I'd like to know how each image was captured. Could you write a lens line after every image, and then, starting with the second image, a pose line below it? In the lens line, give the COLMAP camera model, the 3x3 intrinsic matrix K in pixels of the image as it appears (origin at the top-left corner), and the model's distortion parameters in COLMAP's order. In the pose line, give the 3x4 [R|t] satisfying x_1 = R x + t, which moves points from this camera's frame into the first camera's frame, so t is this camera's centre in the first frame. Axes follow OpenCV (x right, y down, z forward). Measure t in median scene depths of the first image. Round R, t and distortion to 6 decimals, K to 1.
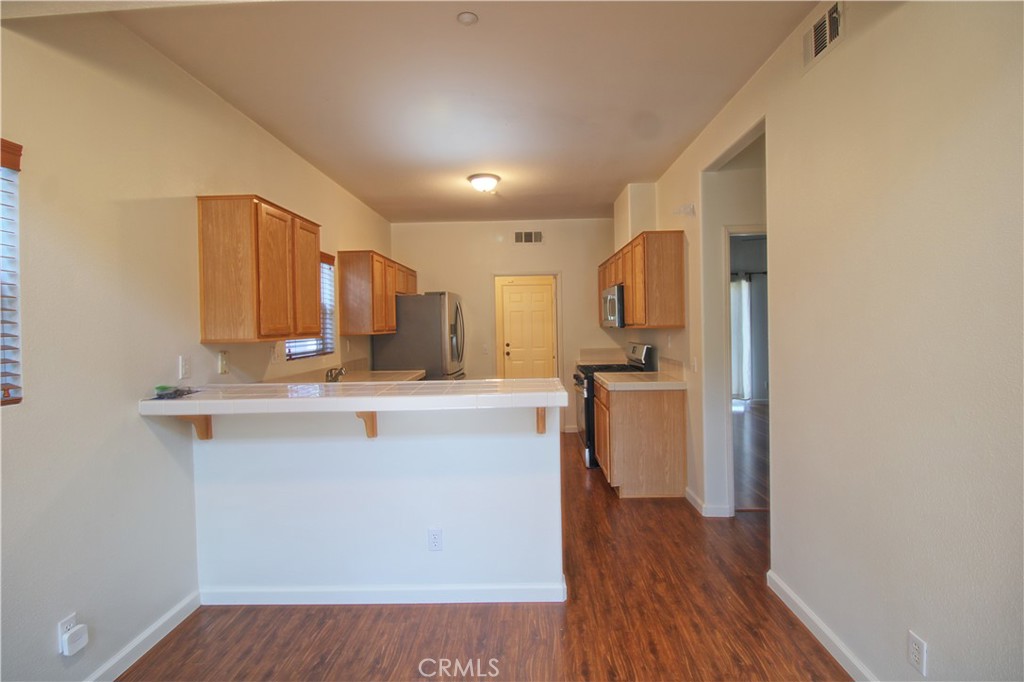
lens RADIAL K [[475.8, 0, 519.3], [0, 475.8, 330.5], [0, 0, 1]] dist [-0.003098, -0.010735]
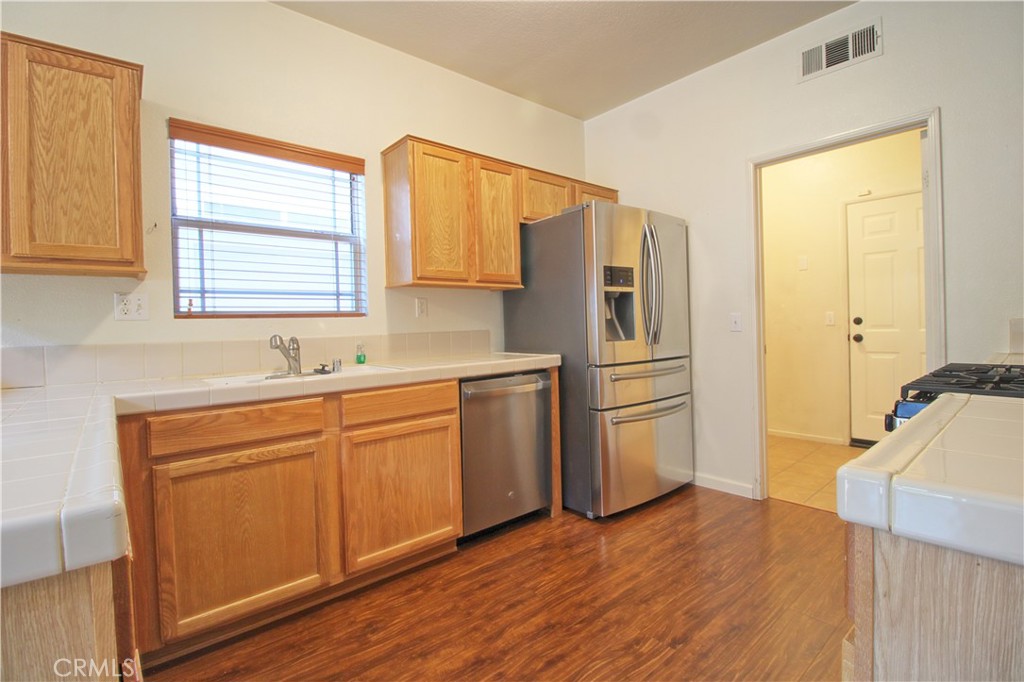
lens RADIAL K [[475.8, 0, 515.2], [0, 475.8, 330.1], [0, 0, 1]] dist [-0.003098, -0.010735]
pose [[0.662647, 0.011402, -0.748845, 0.201147], [0.003350, 0.999829, 0.018187, 0.054288], [0.748924, -0.014560, 0.662496, 0.713613]]
